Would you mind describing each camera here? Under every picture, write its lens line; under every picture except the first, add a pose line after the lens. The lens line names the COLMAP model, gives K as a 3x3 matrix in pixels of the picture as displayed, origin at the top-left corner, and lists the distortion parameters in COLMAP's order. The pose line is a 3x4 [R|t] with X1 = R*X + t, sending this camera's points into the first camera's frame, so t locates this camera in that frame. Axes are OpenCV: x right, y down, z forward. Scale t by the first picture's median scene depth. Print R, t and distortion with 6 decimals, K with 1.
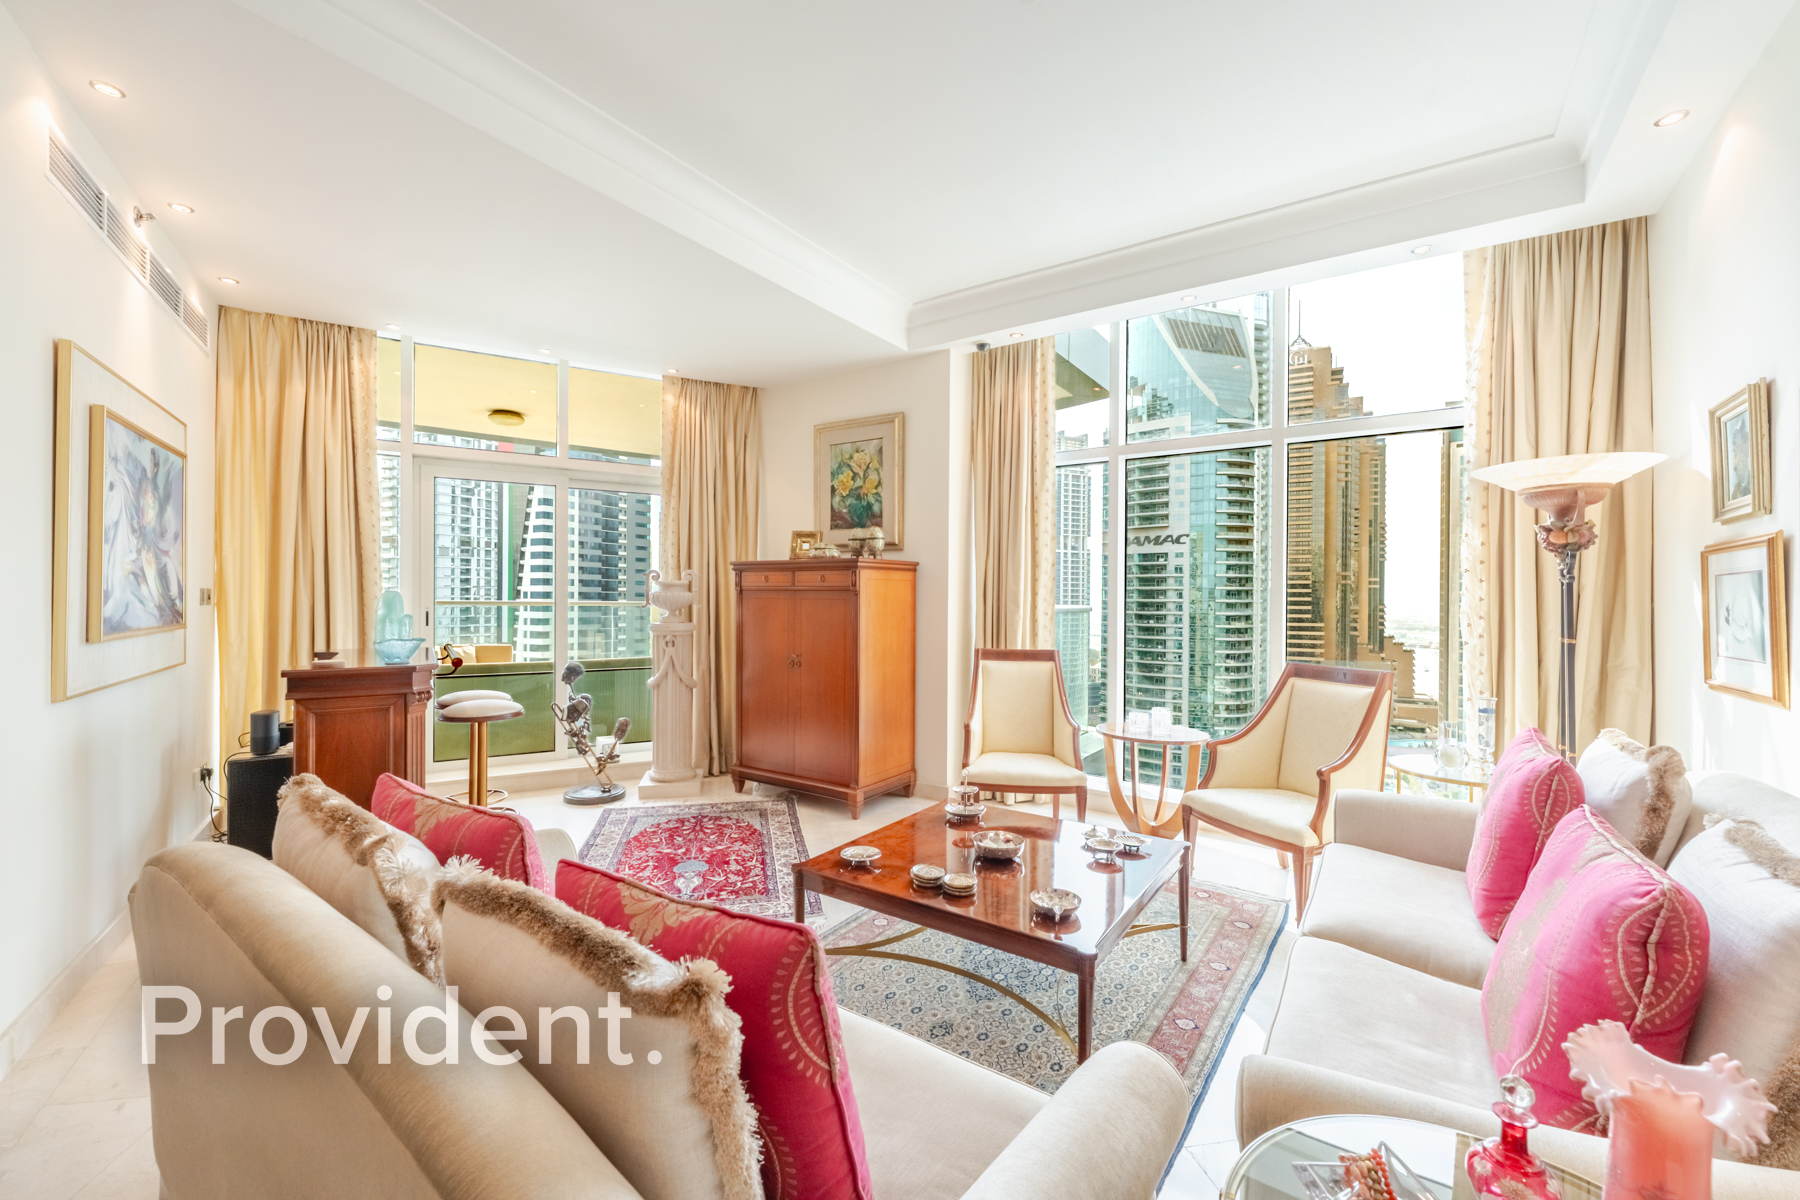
lens RADIAL K [[717.5, 0, 900.0], [0, 717.5, 600.0], [0, 0, 1]] dist [0.000096, -0.000007]
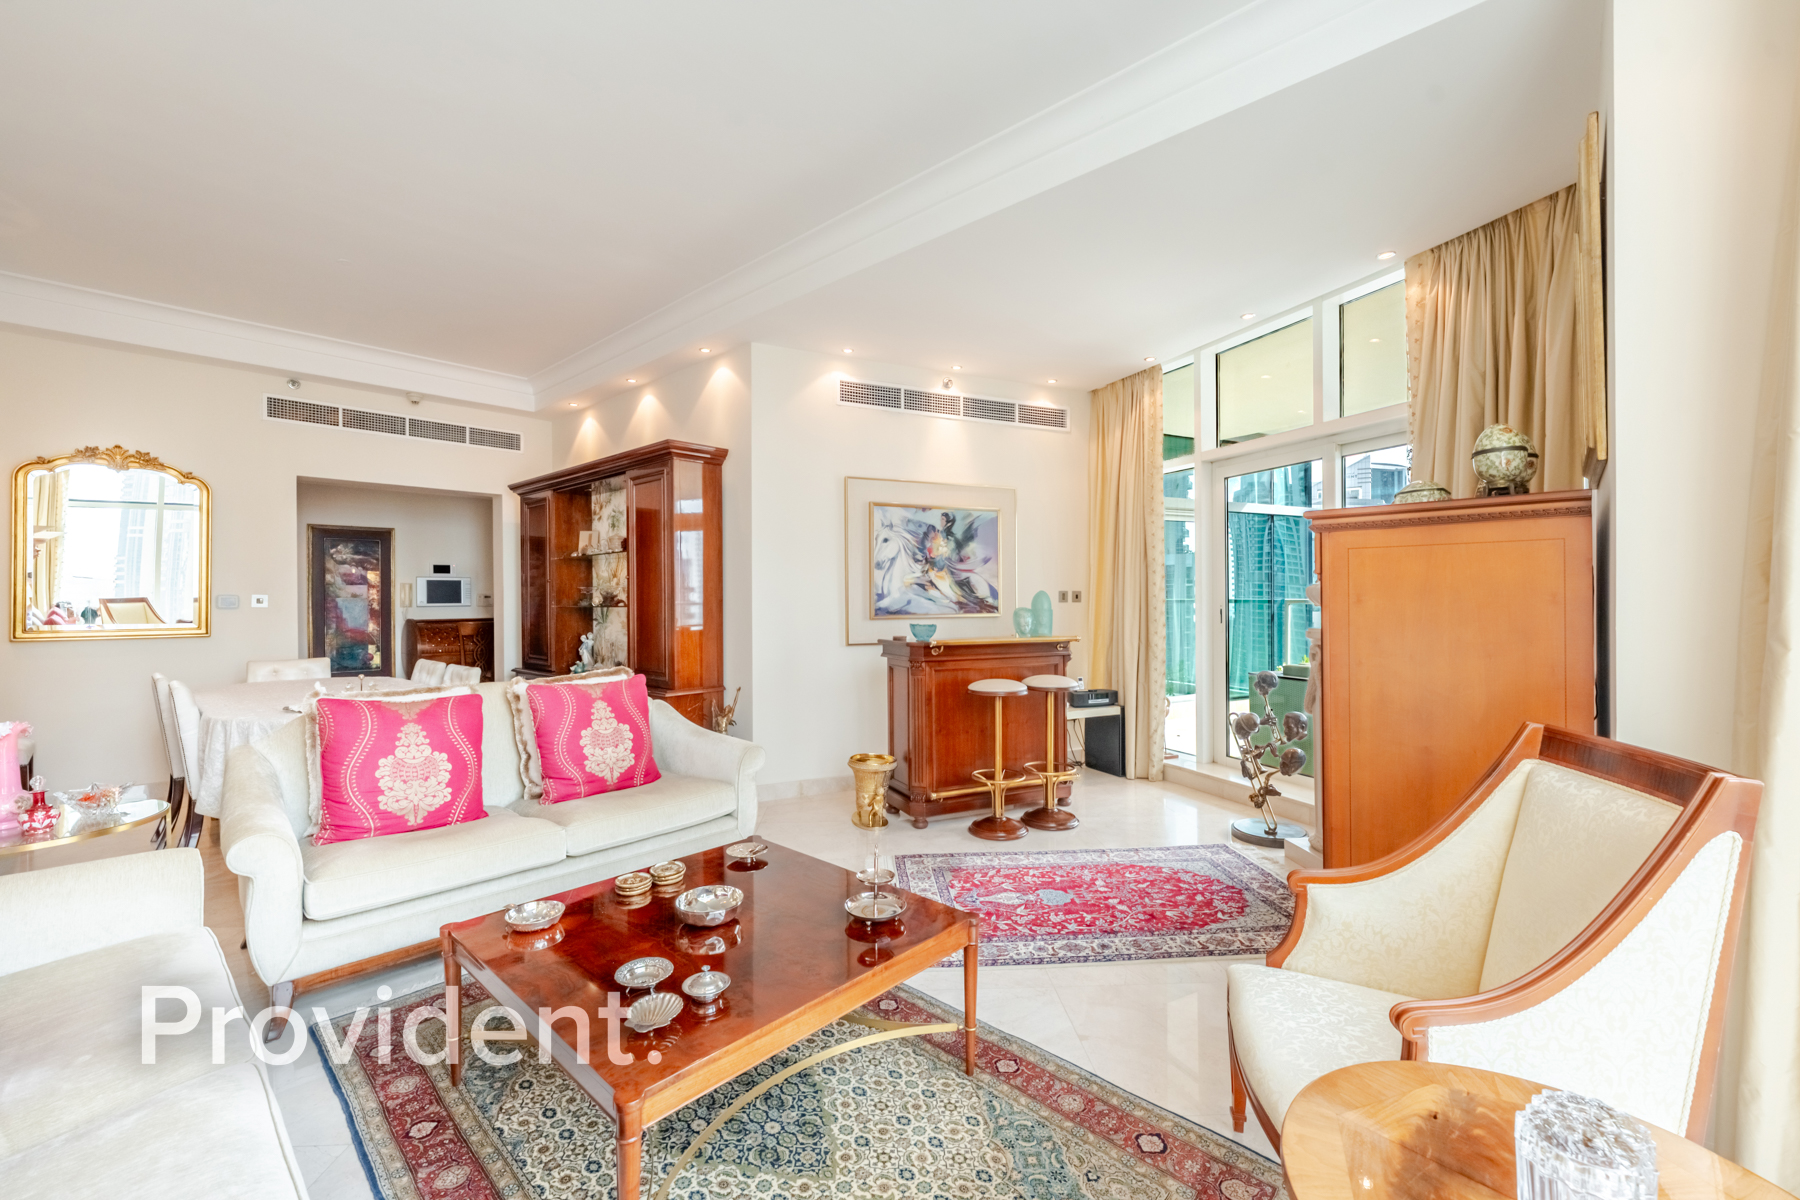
lens RADIAL K [[756.1, 0, 900.0], [0, 756.1, 600.0], [0, 0, 1]] dist [-0.000381, -0.000048]
pose [[-0.154148, -0.002813, -0.988044, 0.613572], [0.004425, 0.999984, -0.003537, 0.006908], [0.988038, -0.004917, -0.154133, 0.887938]]
